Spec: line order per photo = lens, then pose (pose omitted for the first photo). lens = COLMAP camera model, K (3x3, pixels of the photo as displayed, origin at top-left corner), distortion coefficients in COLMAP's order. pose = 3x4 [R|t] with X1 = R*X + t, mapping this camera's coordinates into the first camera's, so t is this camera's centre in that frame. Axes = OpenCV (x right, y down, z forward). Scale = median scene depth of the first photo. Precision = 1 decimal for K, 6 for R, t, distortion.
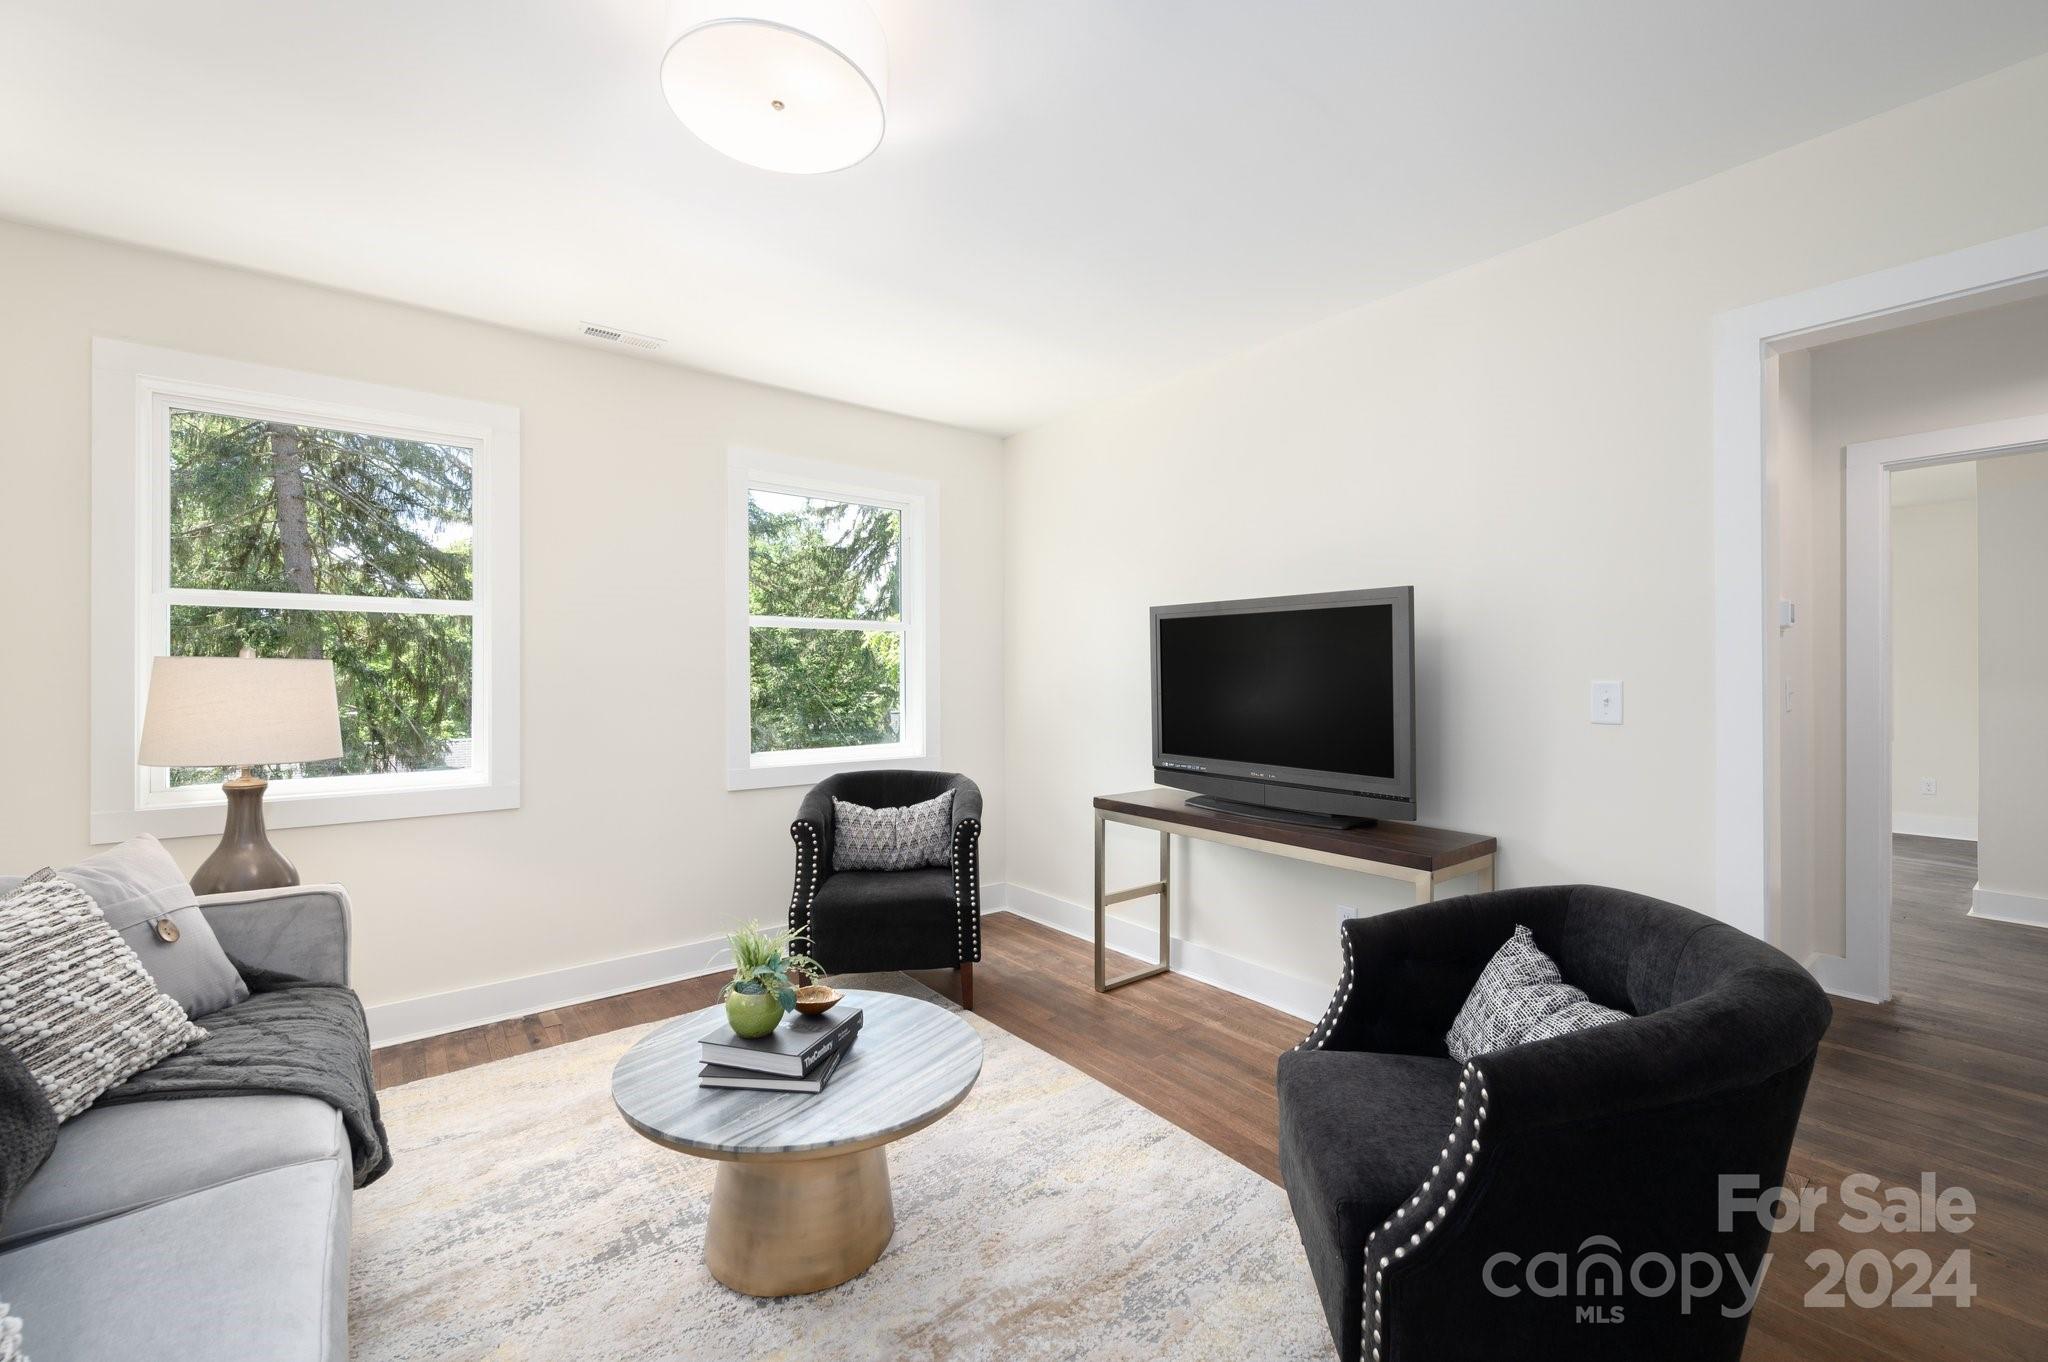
lens RADIAL K [[819.4, 0, 1024.0], [0, 819.4, 681.0], [0, 0, 1]] dist [0.000689, -0.000002]
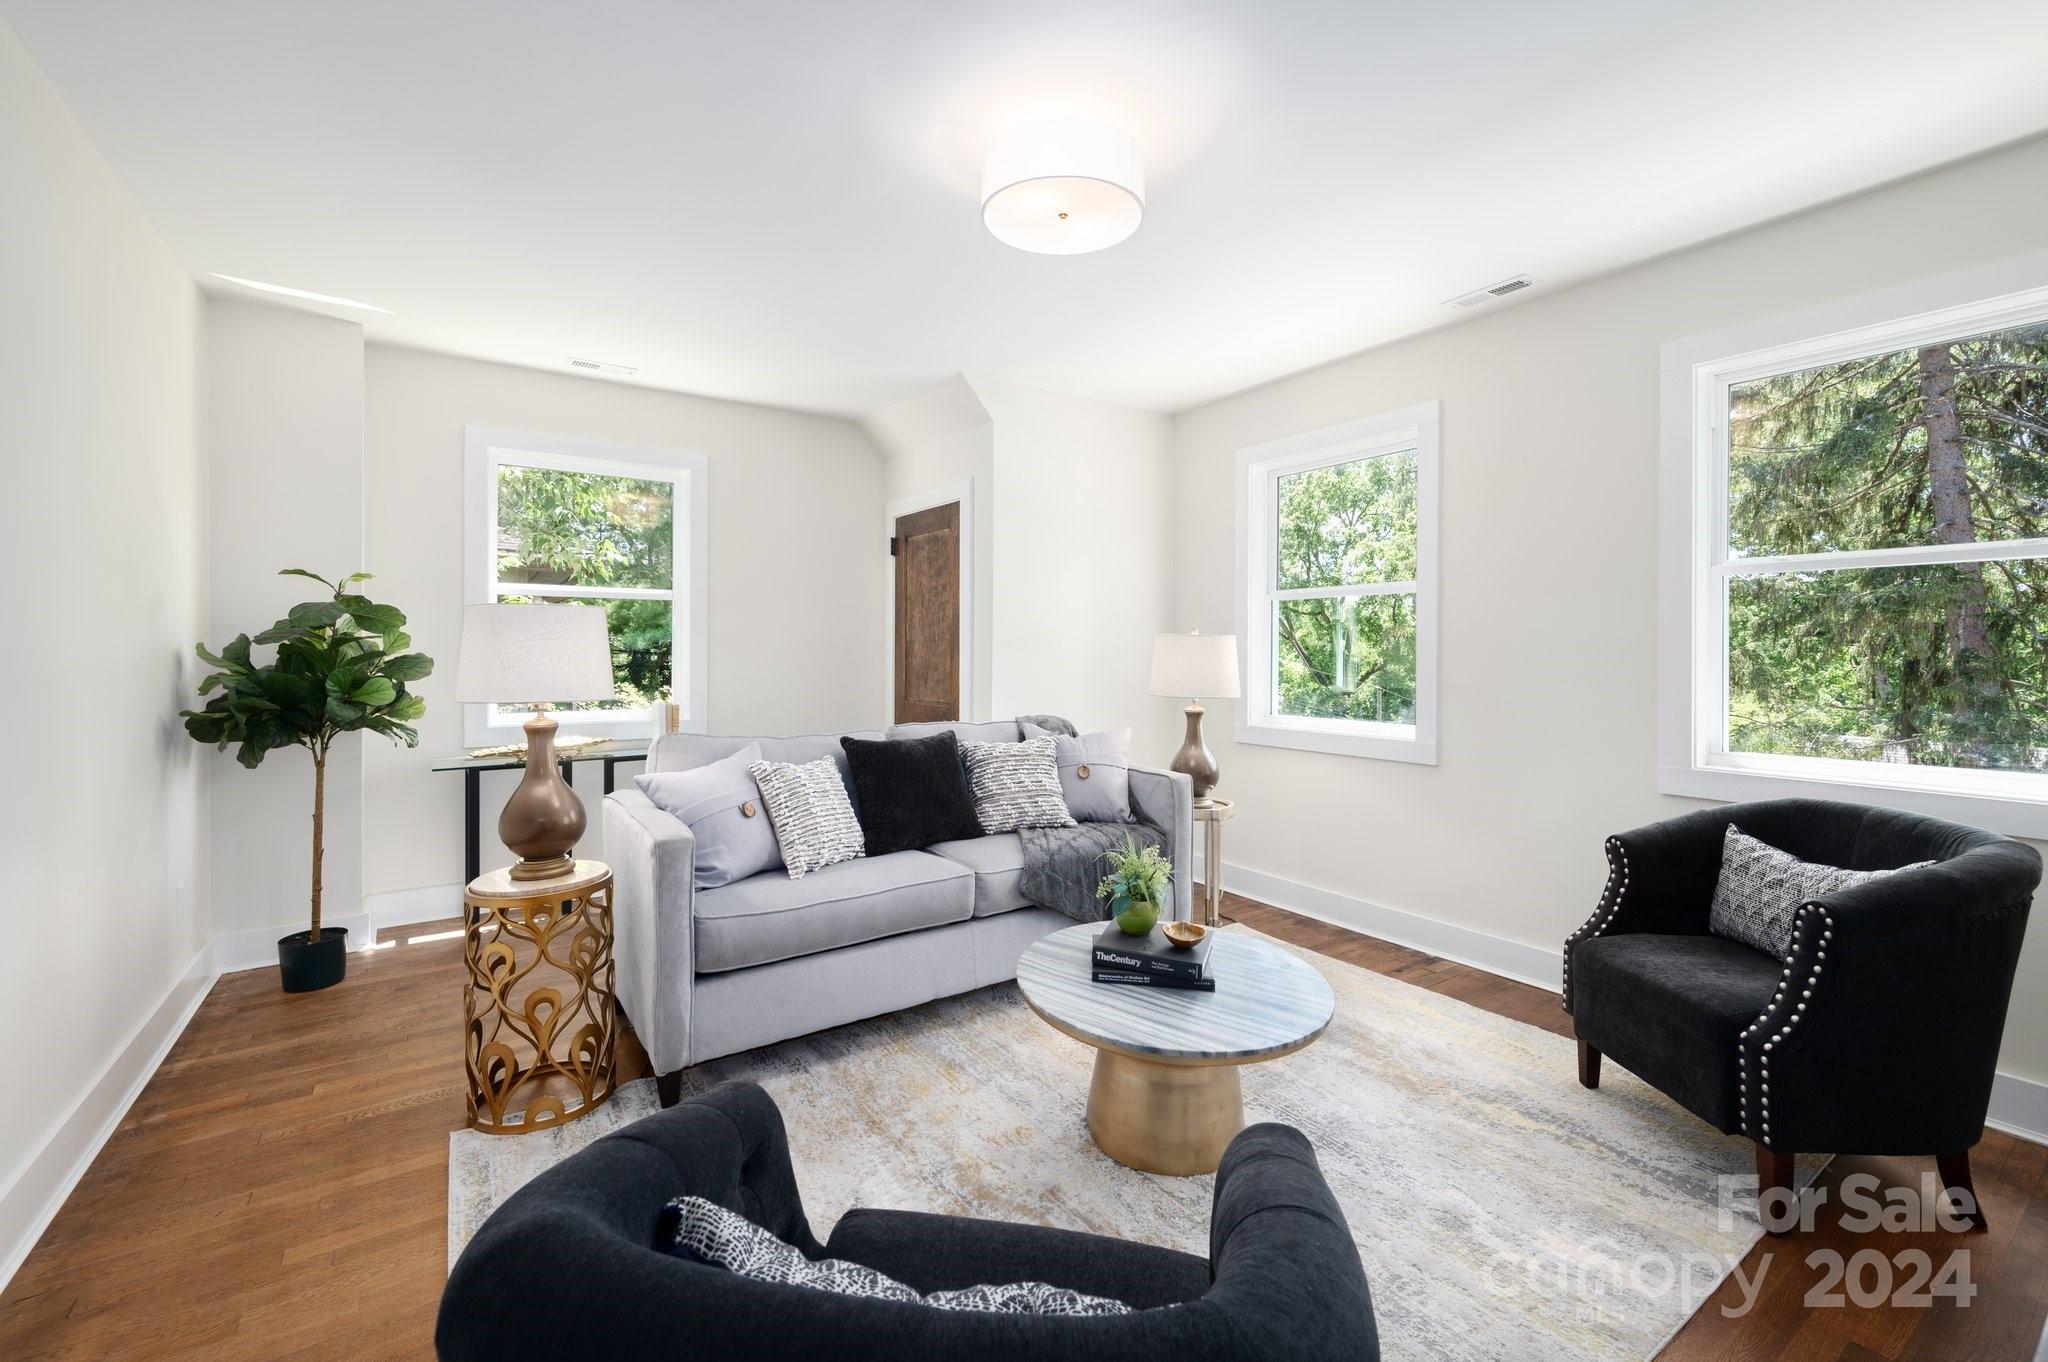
lens RADIAL K [[835.8, 0, 1029.5], [0, 835.8, 651.5], [0, 0, 1]] dist [0.000030, 0.000067]
pose [[-0.074386, 0.002981, -0.997225, 0.538679], [-0.001453, 0.999994, 0.003098, 0.002561], [0.997228, 0.001679, -0.074381, 0.550539]]
